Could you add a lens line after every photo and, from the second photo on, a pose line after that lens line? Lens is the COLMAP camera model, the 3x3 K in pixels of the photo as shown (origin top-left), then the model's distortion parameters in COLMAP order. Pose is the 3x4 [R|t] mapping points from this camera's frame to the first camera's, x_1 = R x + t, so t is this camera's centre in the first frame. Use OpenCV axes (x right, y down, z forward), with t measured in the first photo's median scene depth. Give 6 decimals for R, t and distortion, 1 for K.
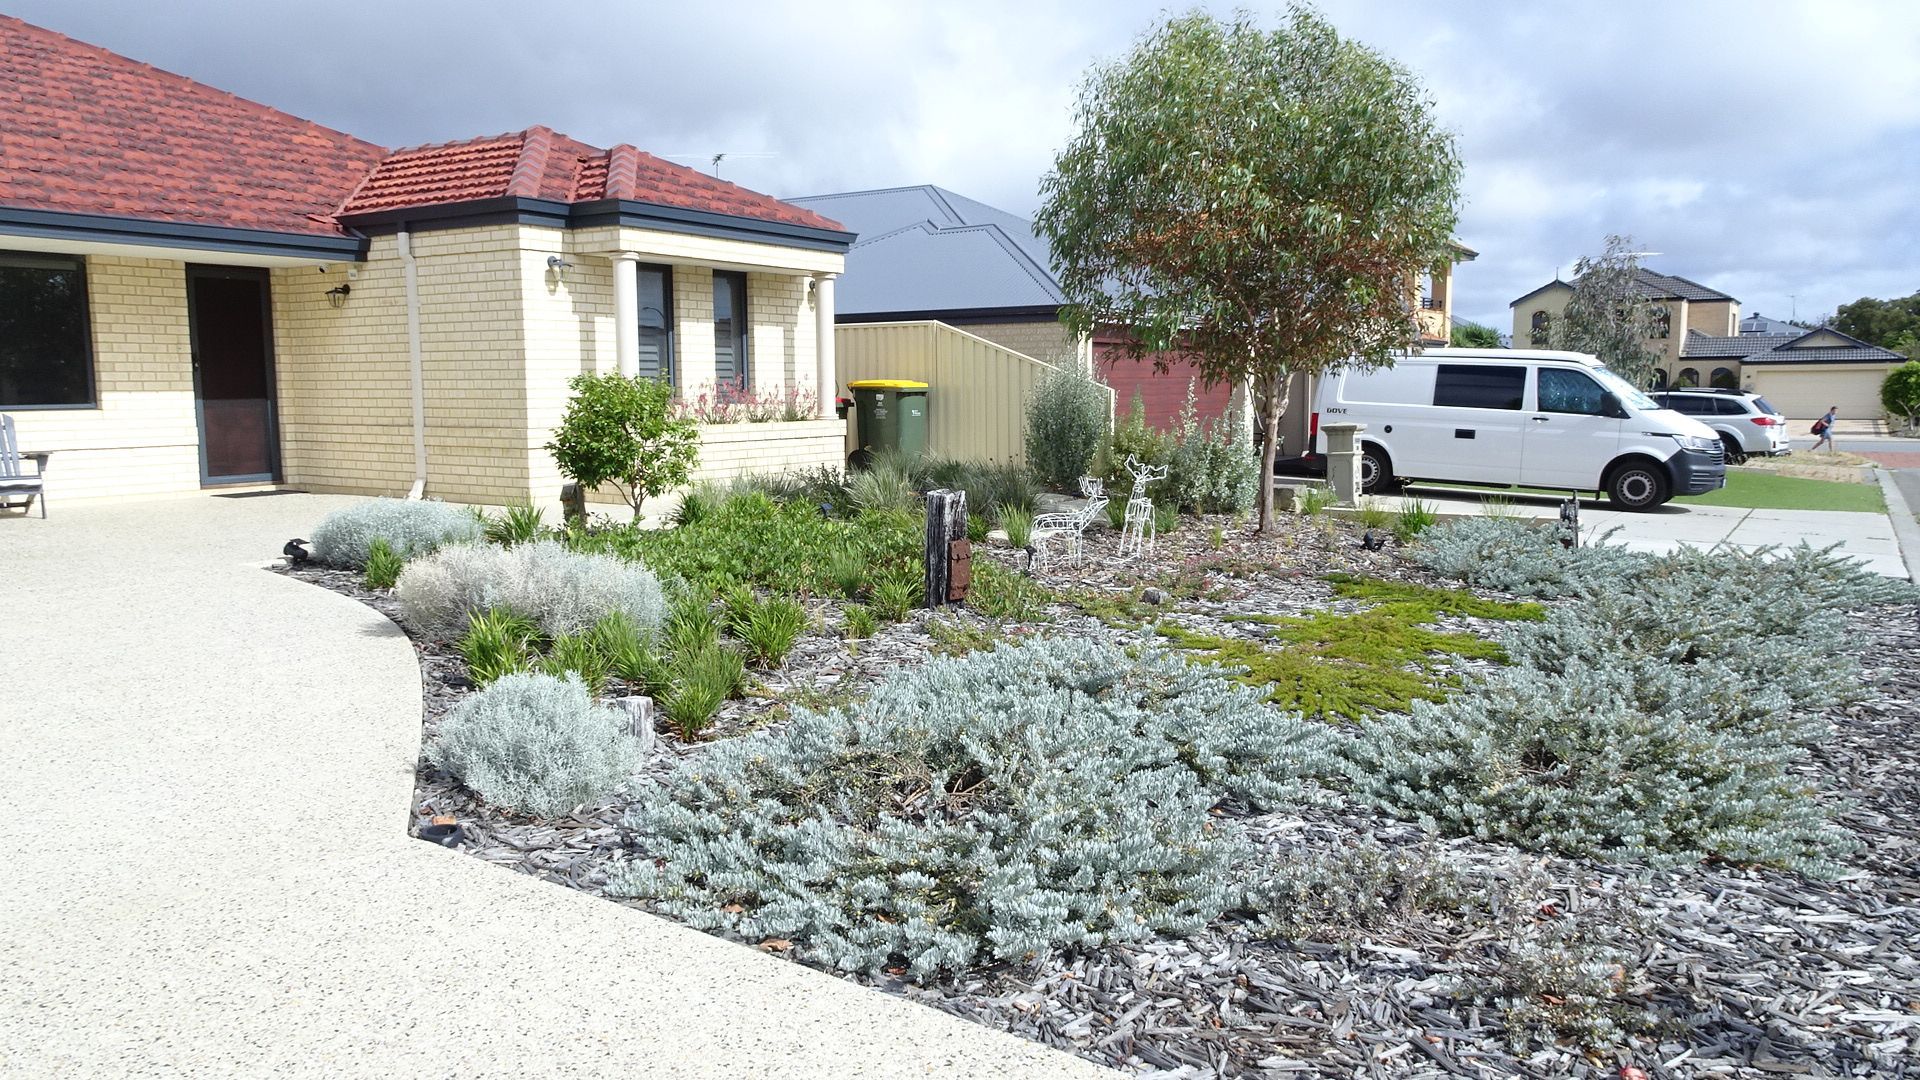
lens RADIAL K [[1379.1, 0, 969.0], [0, 1379.1, 547.0], [0, 0, 1]] dist [0.005661, 0.004005]
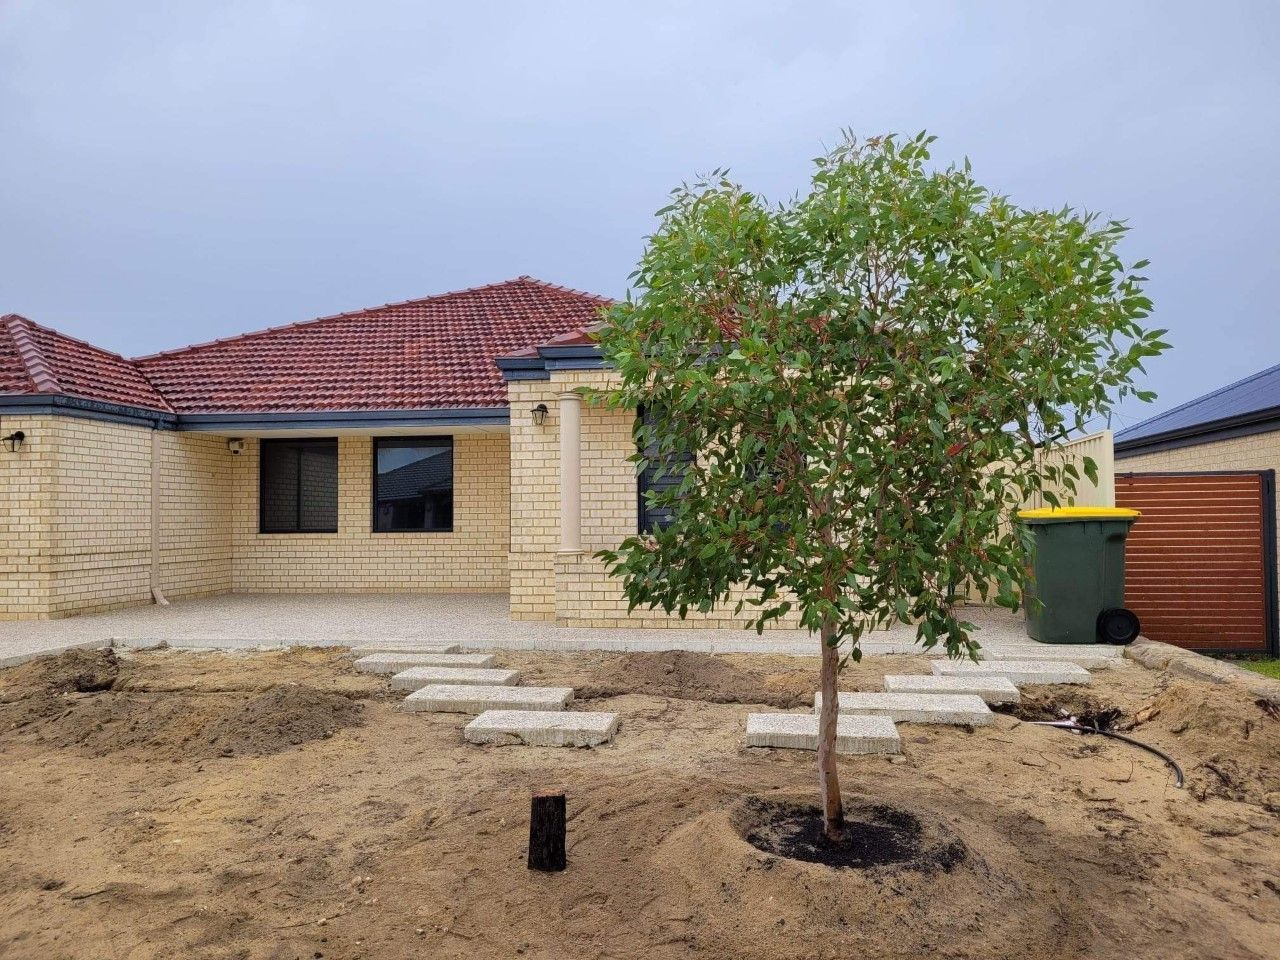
lens RADIAL K [[964.8, 0, 663.1], [0, 964.8, 482.6], [0, 0, 1]] dist [0.027947, -0.000956]
pose [[0.410650, -0.035106, -0.911117, 0.466398], [-0.105412, 0.990730, -0.085683, -0.085075], [0.905679, 0.131229, 0.403143, 0.760497]]
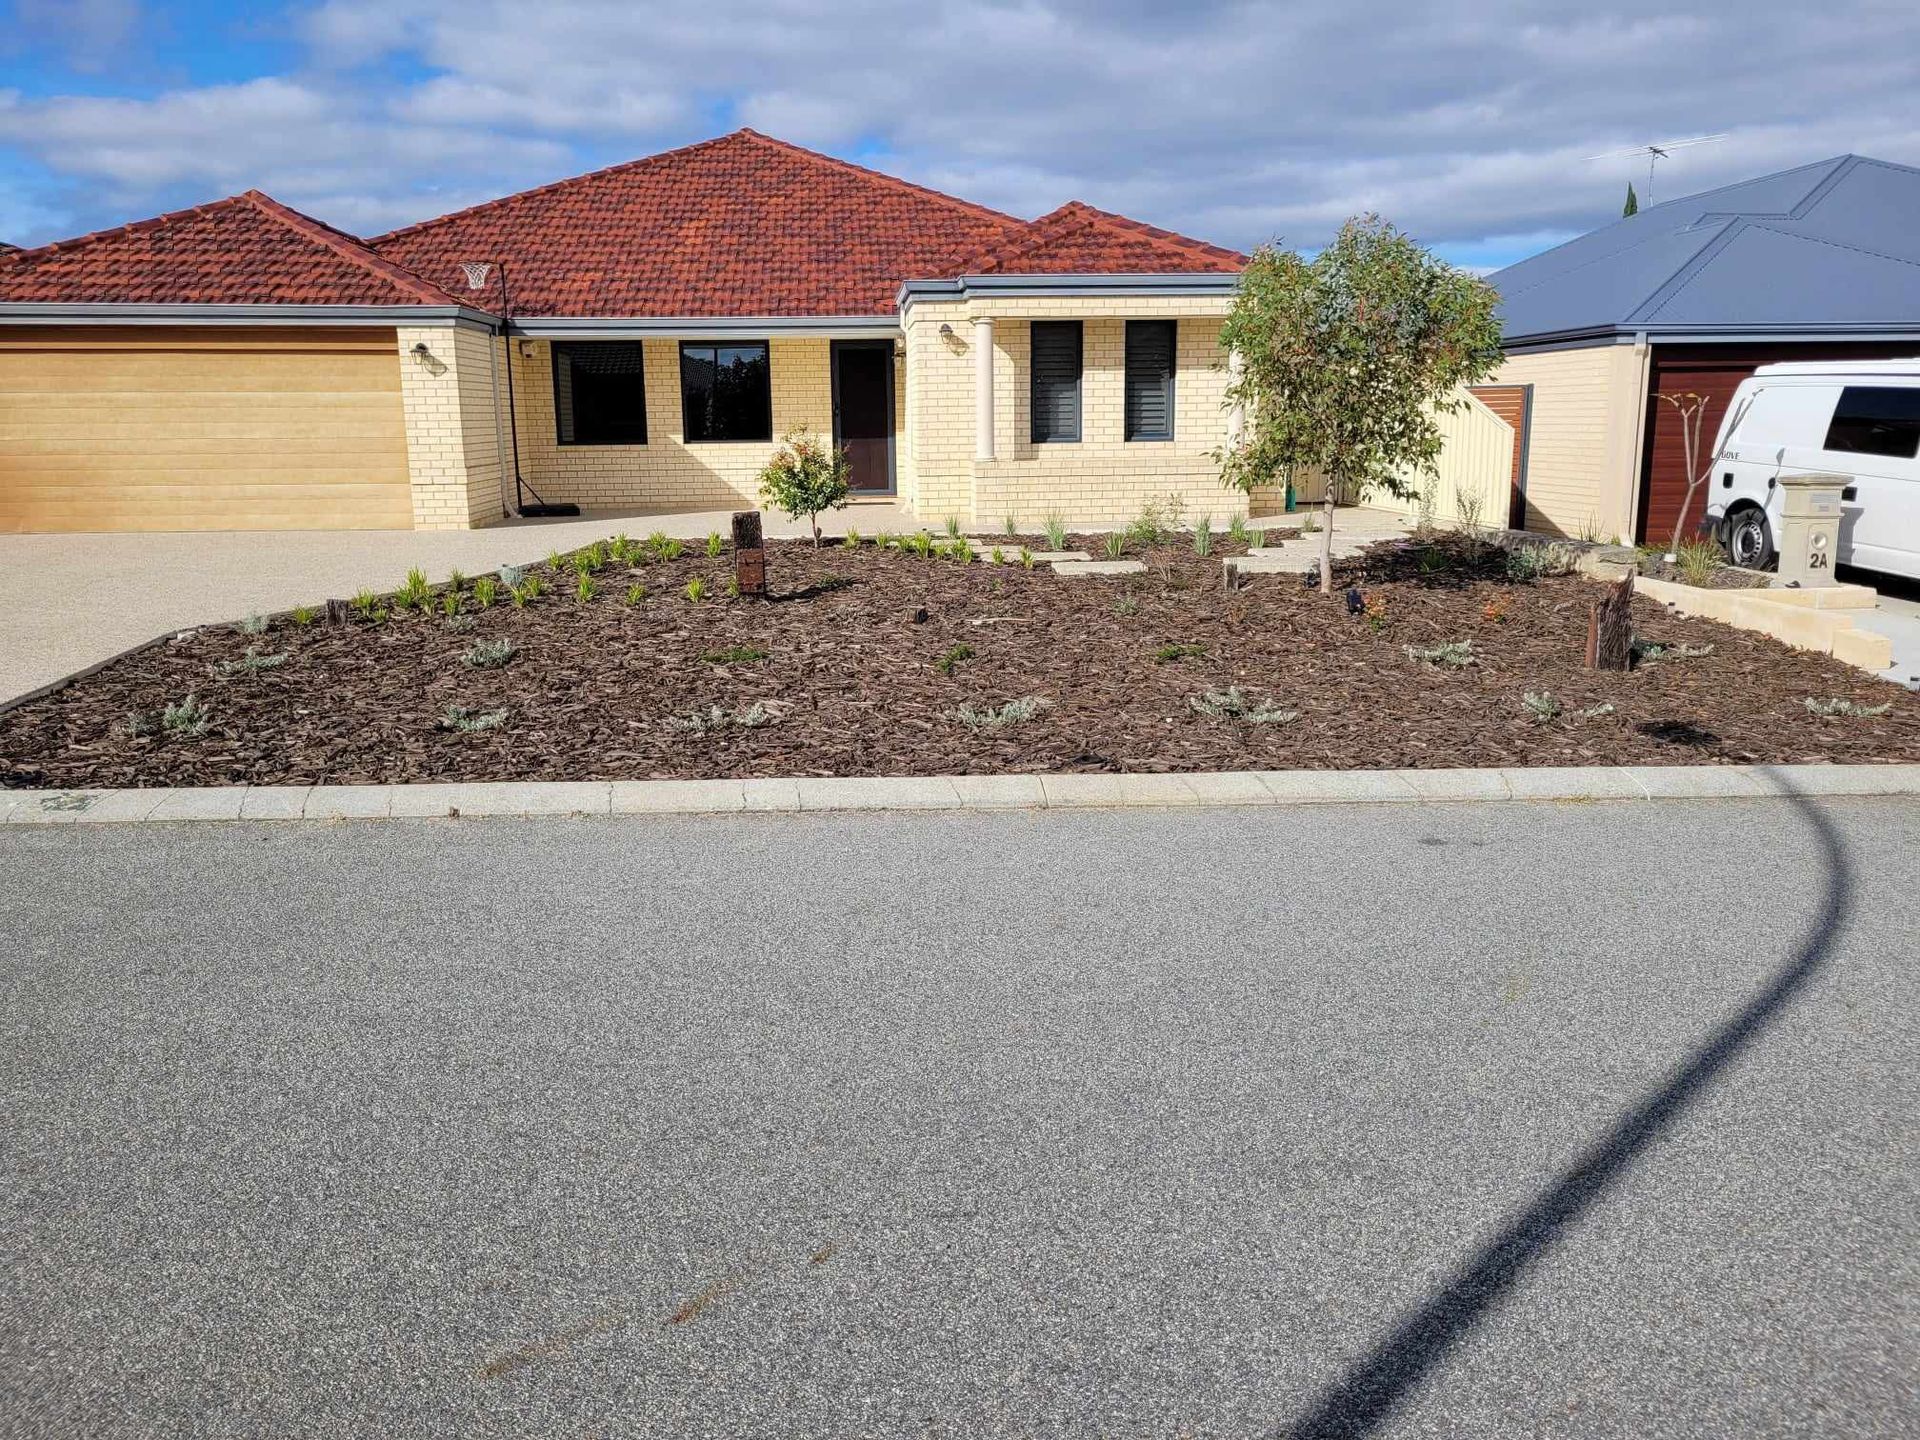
lens RADIAL K [[1494.2, 0, 962.6], [0, 1494.2, 710.3], [0, 0, 1]] dist [0.027026, -0.003807]
pose [[0.588652, 0.151105, -0.794138, 0.845932], [-0.088541, 0.988516, 0.122460, -0.027444], [0.803523, -0.001772, 0.595271, 0.183087]]
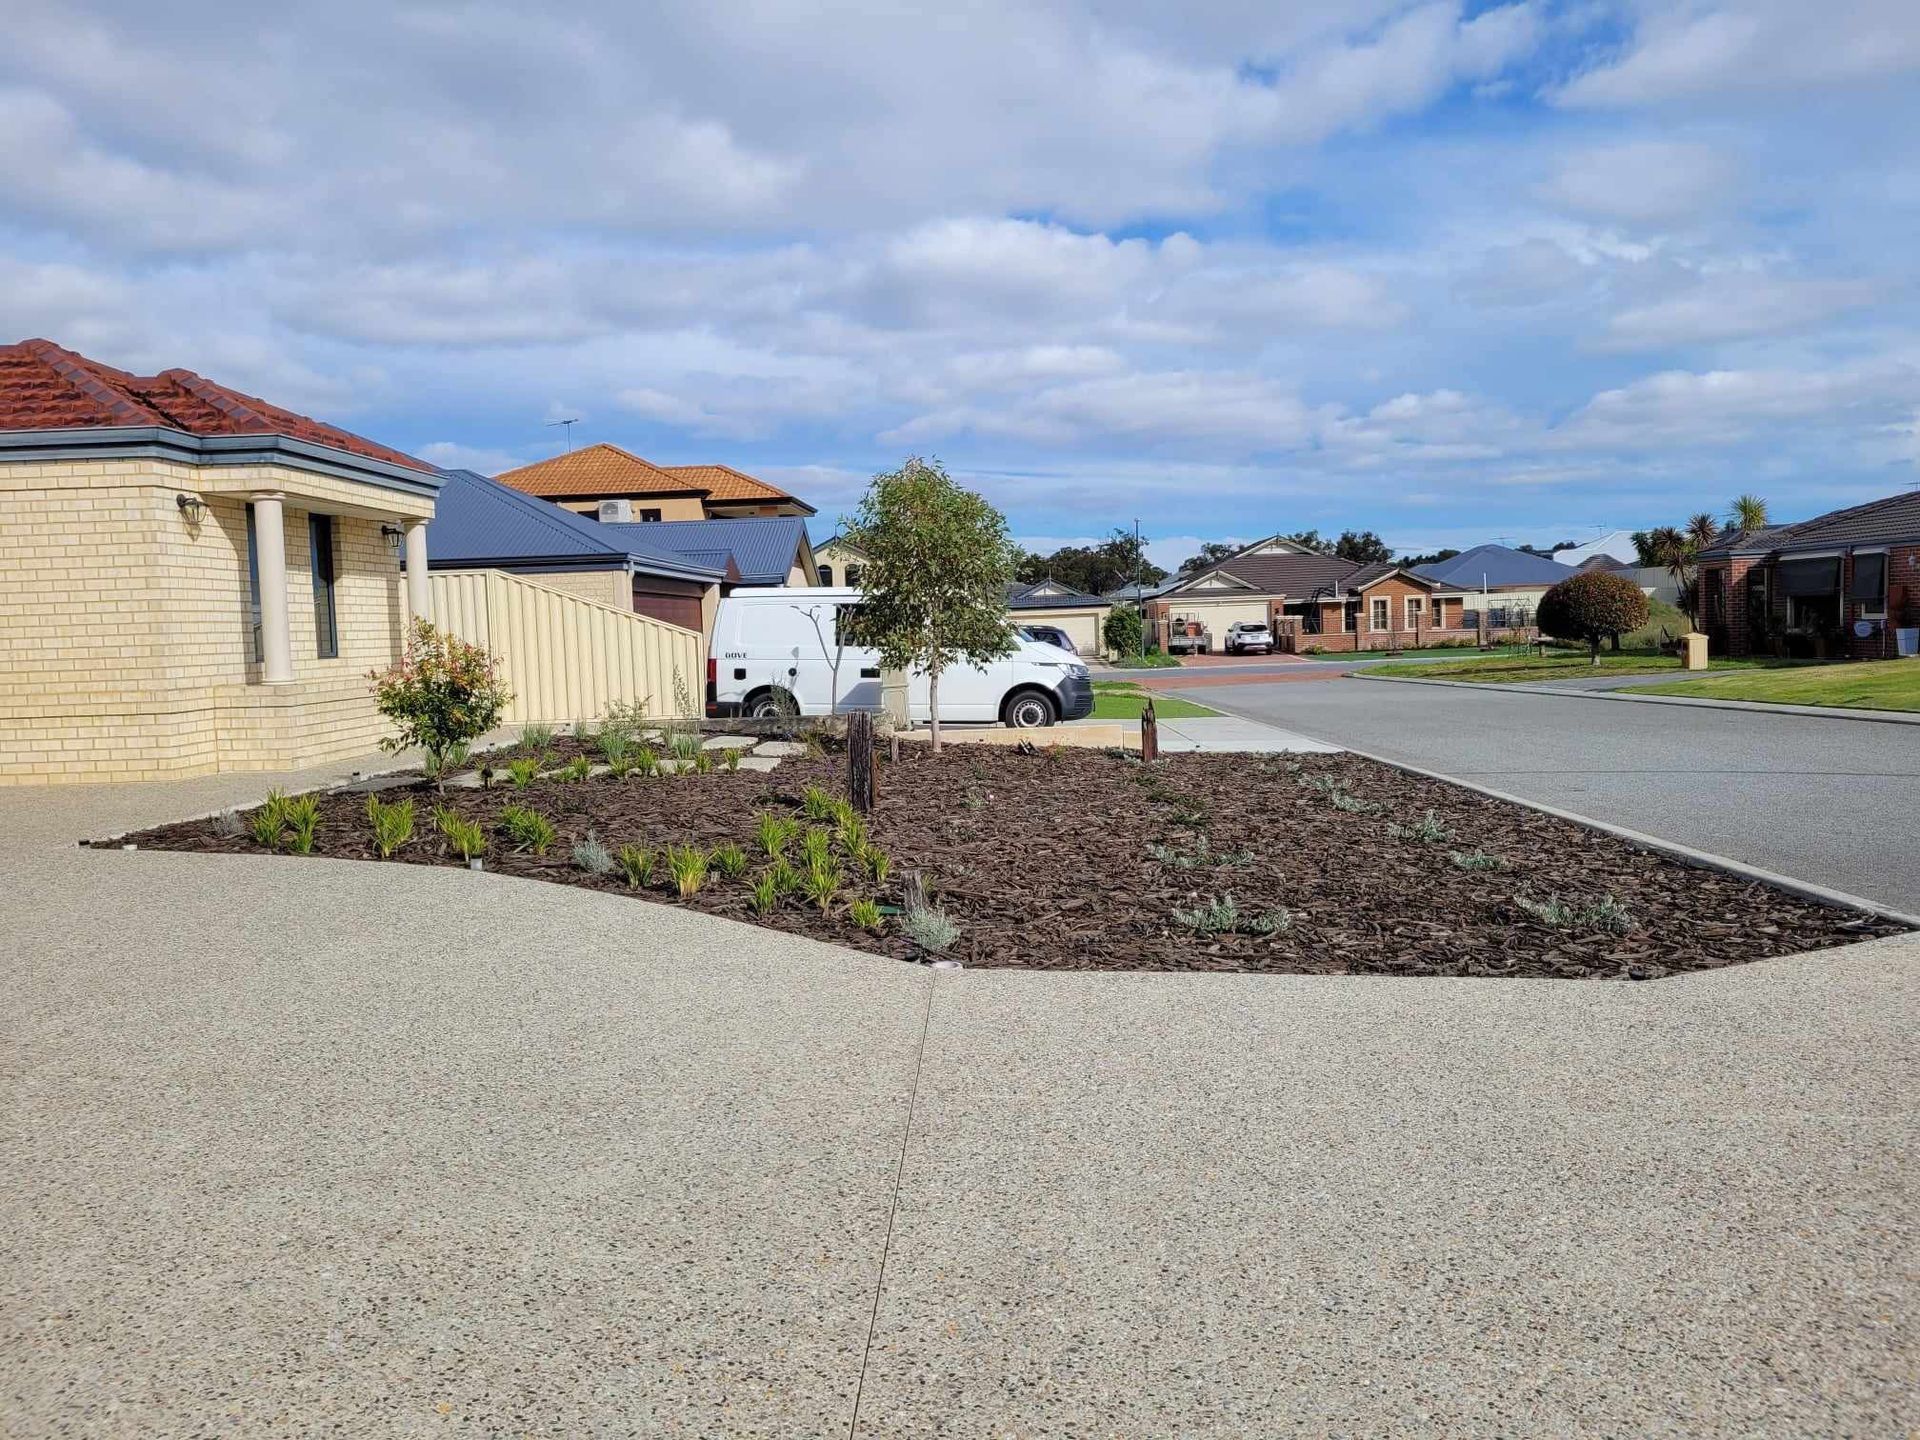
lens RADIAL K [[1495.1, 0, 933.0], [0, 1495.1, 723.1], [0, 0, 1]] dist [0.019094, 0.000547]
pose [[0.873863, -0.057278, 0.482787, -0.346369], [0.087728, 0.995312, -0.040707, 0.015174], [-0.478192, 0.077927, 0.874791, -0.054279]]
